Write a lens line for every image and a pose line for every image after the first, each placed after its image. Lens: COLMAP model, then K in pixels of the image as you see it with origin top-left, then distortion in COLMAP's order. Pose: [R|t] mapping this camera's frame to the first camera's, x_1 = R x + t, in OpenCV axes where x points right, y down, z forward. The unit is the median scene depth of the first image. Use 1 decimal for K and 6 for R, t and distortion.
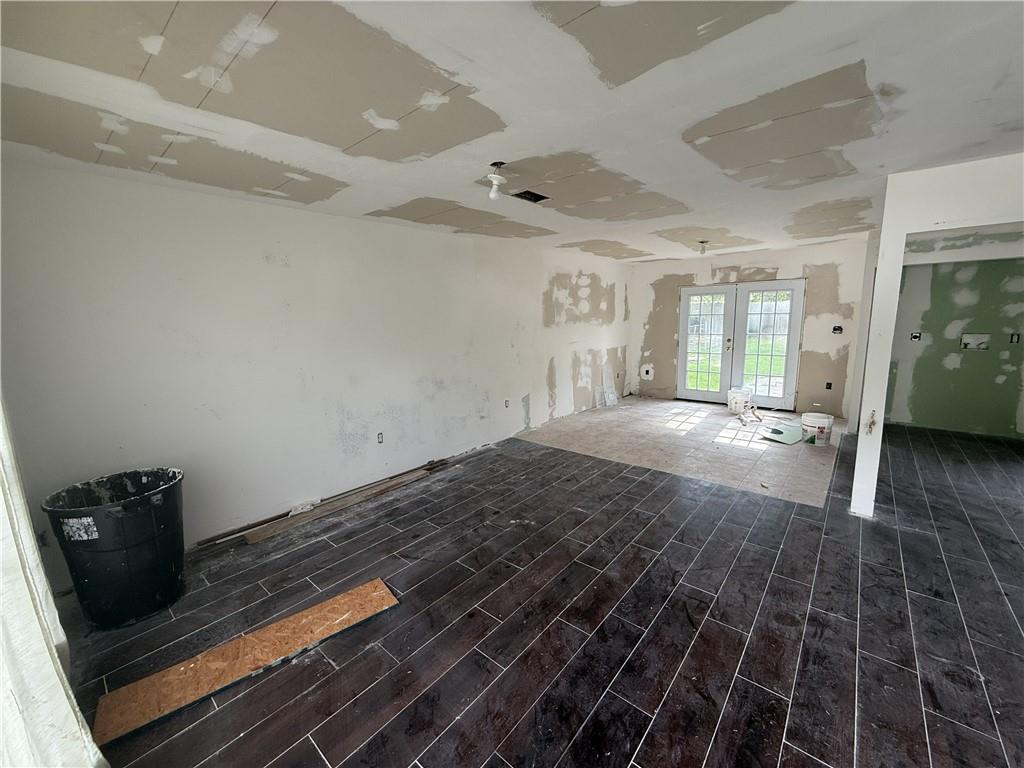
lens RADIAL K [[409.5, 0, 511.4], [0, 409.5, 382.1], [0, 0, 1]] dist [-0.000760, 0.000506]
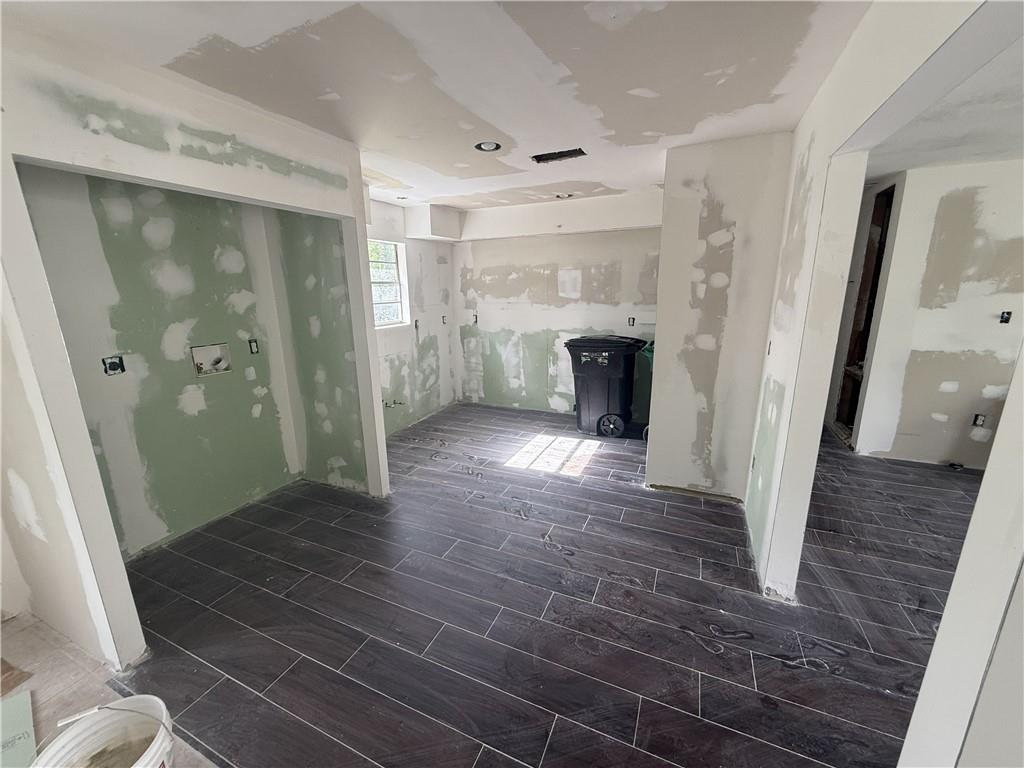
lens RADIAL K [[409.5, 0, 509.6], [0, 409.5, 383.2], [0, 0, 1]] dist [-0.000760, 0.000506]
pose [[-0.282743, -0.192588, 0.939663, 0.477859], [0.177639, 0.952177, 0.248604, -0.134378], [-0.942603, 0.237212, -0.235010, 0.752467]]
